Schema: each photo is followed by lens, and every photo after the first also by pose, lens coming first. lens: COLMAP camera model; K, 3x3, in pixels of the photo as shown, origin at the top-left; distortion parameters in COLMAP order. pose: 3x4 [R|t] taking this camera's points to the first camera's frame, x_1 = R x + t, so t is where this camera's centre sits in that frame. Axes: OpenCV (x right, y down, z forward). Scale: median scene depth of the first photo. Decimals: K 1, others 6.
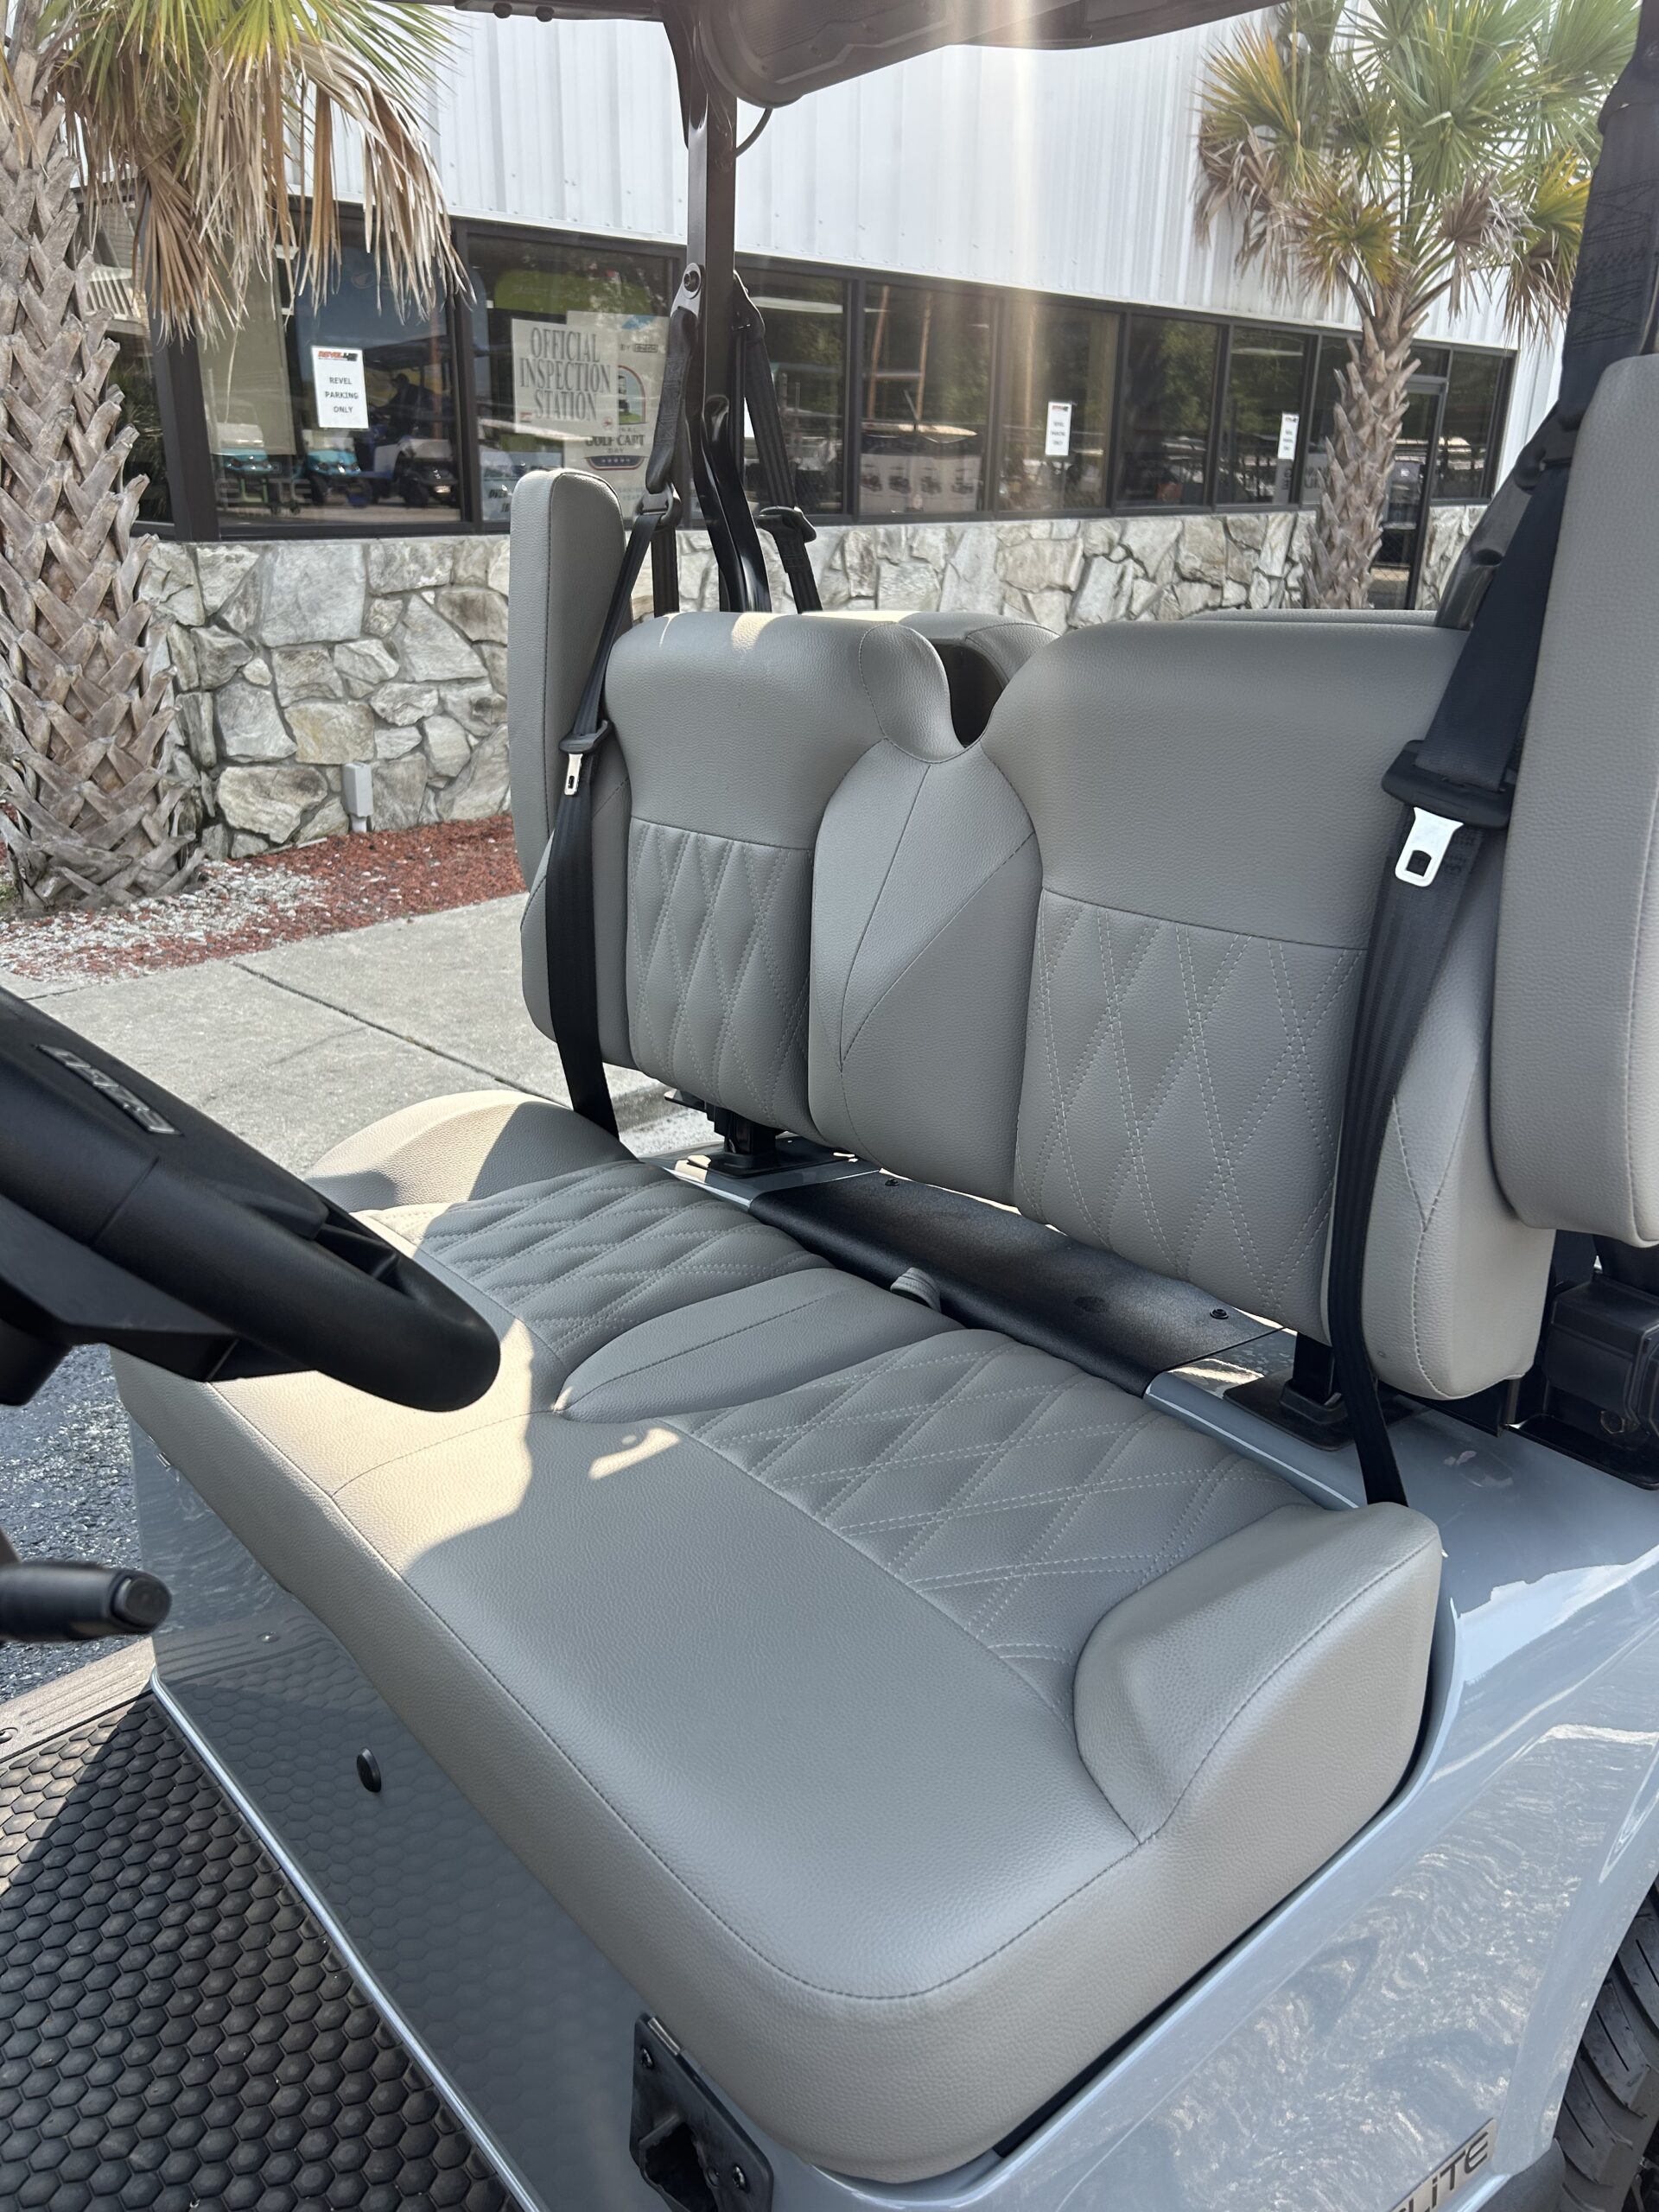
lens RADIAL K [[1677.1, 0, 836.3], [0, 1677.1, 1111.0], [0, 0, 1]] dist [0.016089, -0.000413]
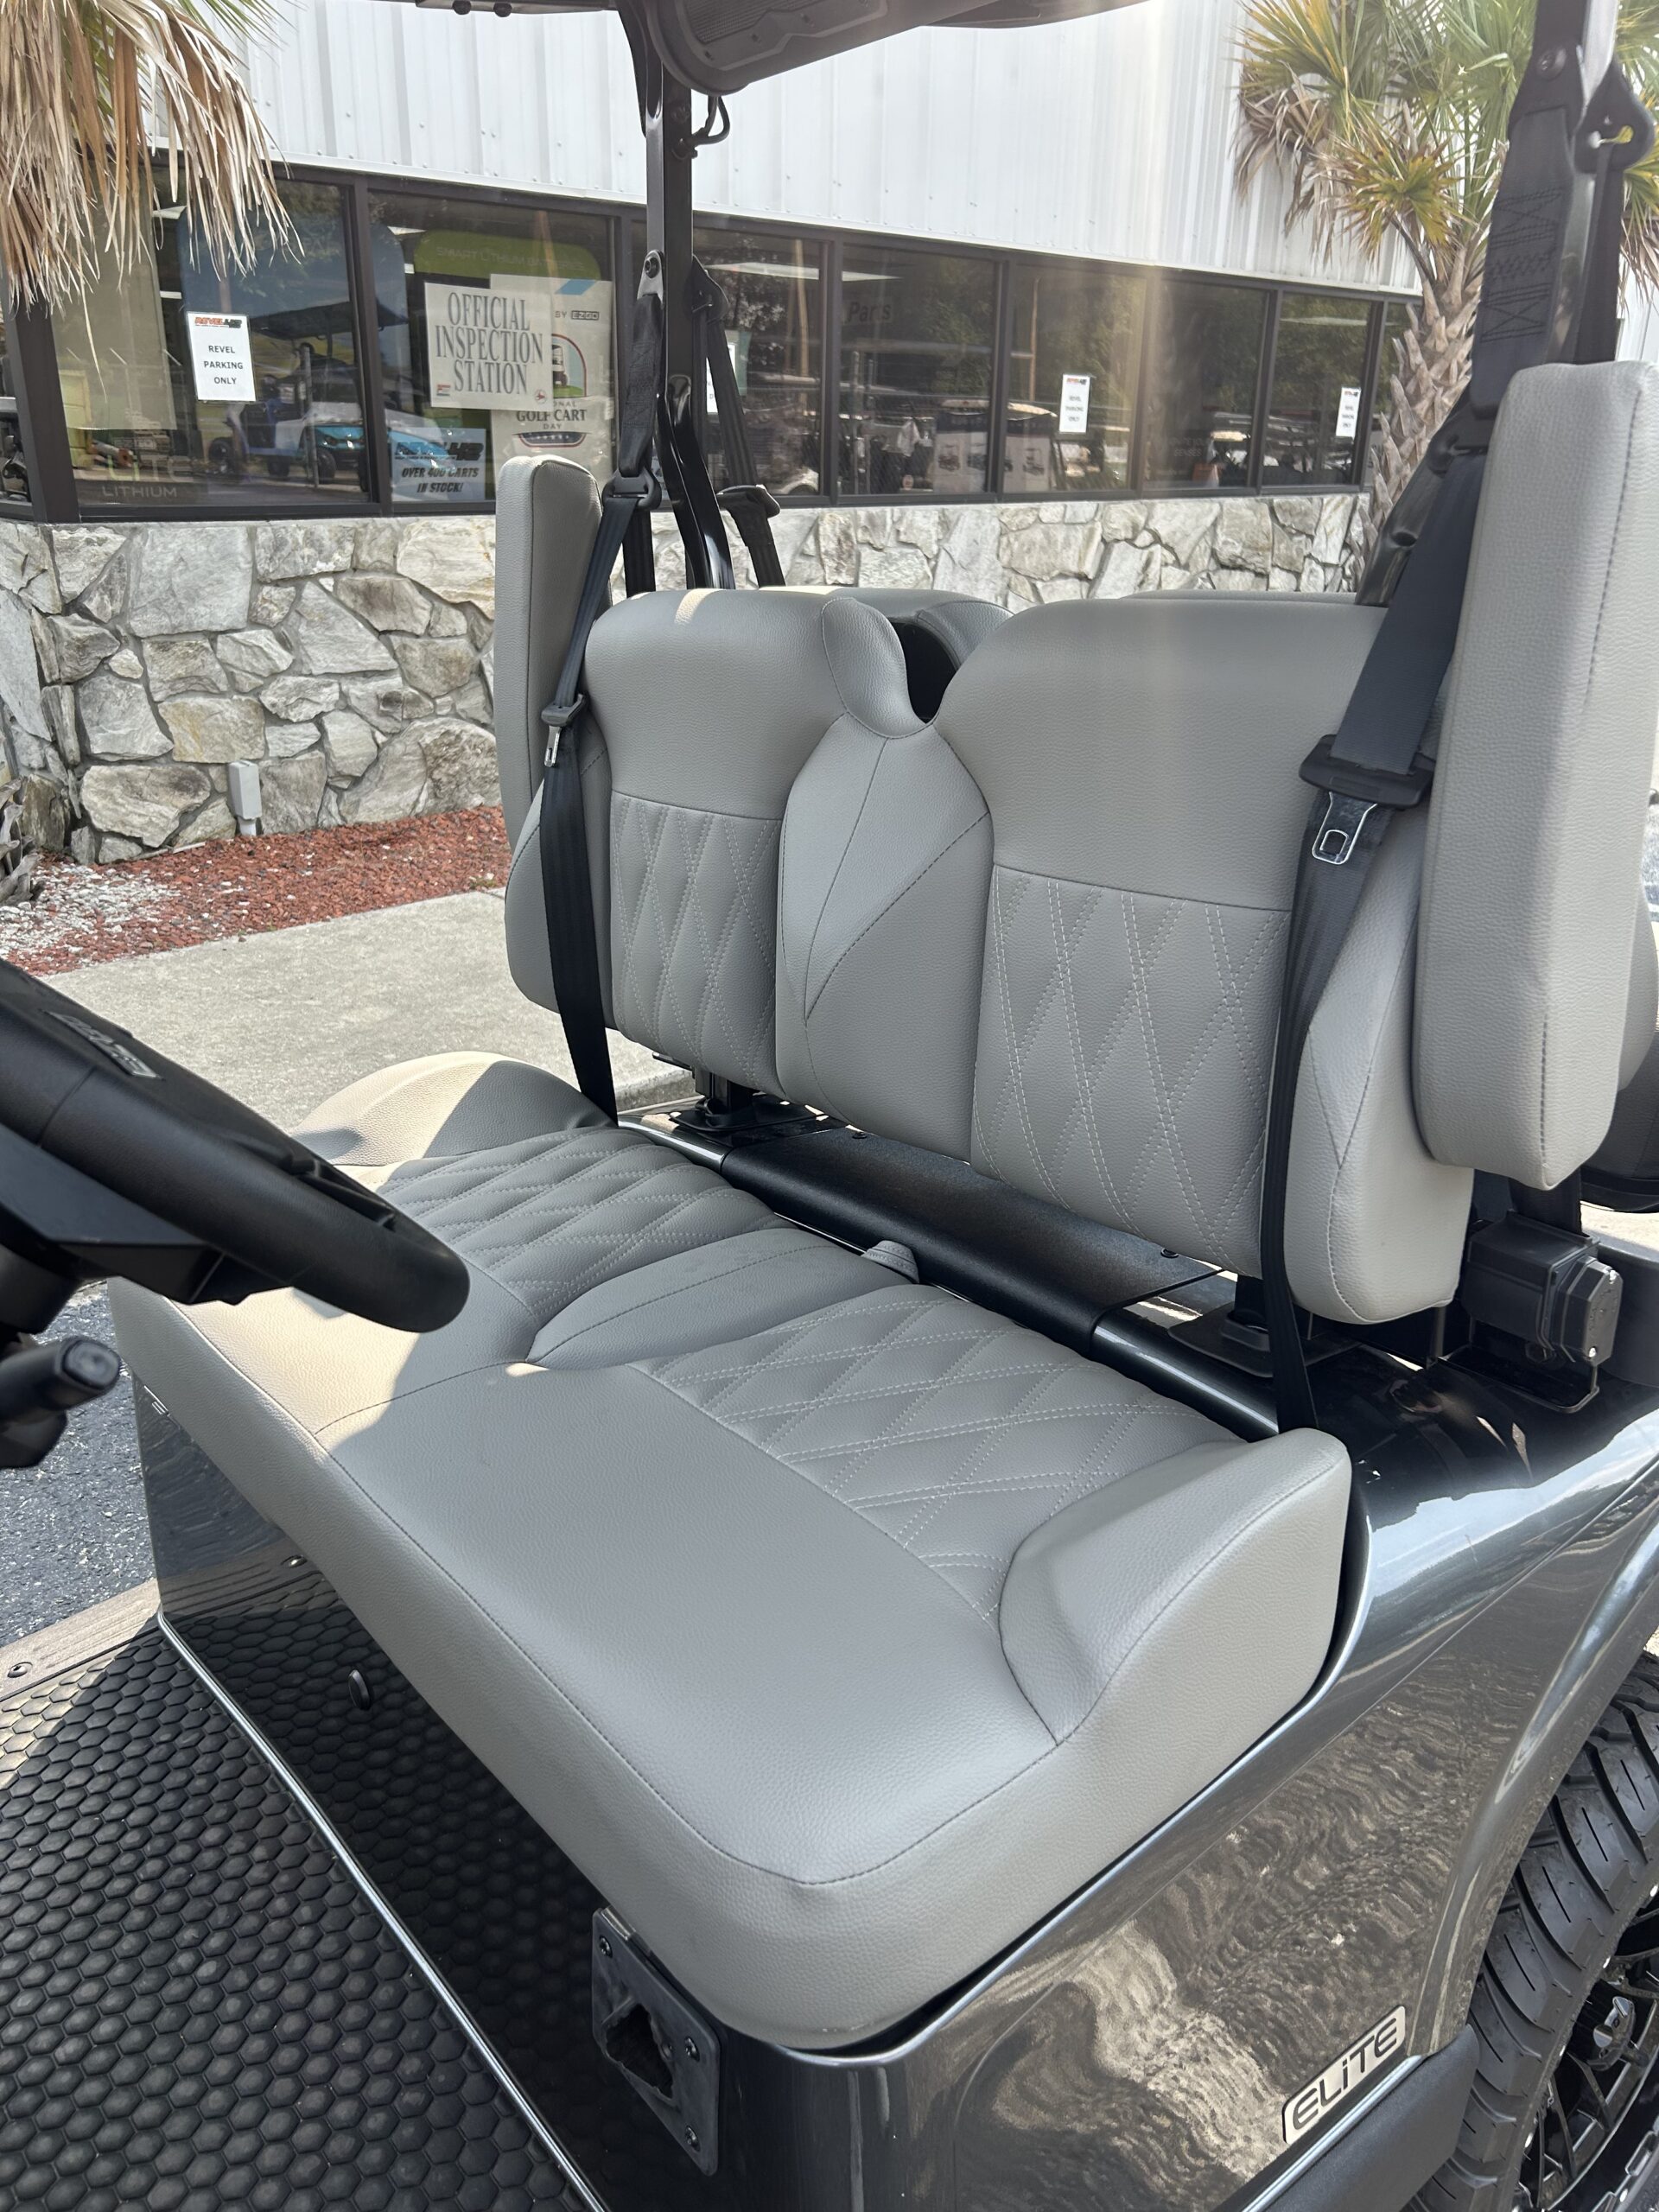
lens RADIAL K [[1674.2, 0, 832.1], [0, 1674.2, 1106.5], [0, 0, 1]] dist [0.013998, -0.006221]
pose [[0.996620, 0.029752, -0.076567, 0.114753], [-0.029137, 0.999534, 0.009137, -0.033467], [0.076804, -0.006875, 0.997023, 0.094552]]
